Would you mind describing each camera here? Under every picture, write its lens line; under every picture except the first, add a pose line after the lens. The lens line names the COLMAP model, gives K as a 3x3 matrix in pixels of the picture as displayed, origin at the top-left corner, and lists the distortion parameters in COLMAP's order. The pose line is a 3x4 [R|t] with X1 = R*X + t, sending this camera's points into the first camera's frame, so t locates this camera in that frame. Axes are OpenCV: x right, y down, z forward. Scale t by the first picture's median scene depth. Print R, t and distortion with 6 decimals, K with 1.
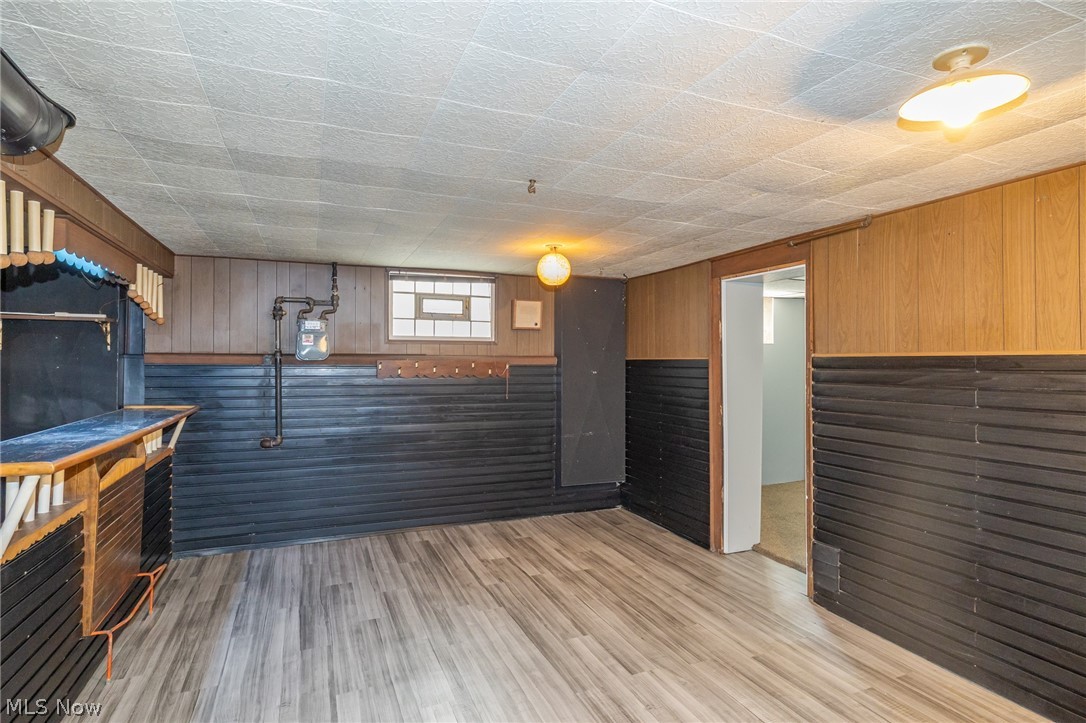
lens RADIAL K [[562.6, 0, 545.8], [0, 562.6, 359.4], [0, 0, 1]] dist [-0.003224, -0.000117]
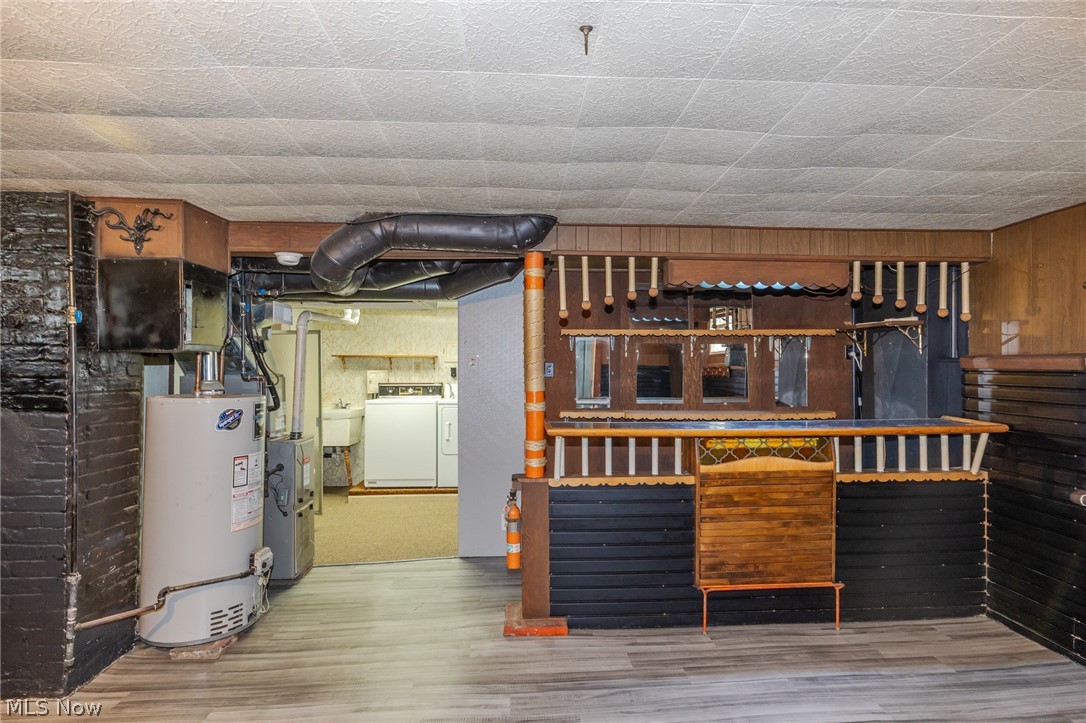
lens RADIAL K [[562.6, 0, 548.1], [0, 562.6, 360.5], [0, 0, 1]] dist [-0.003224, -0.000117]
pose [[-0.330485, -0.012643, -0.943727, 0.304315], [0.005319, 0.999869, -0.015258, 0.004920], [0.943796, -0.010063, -0.330375, 0.706769]]
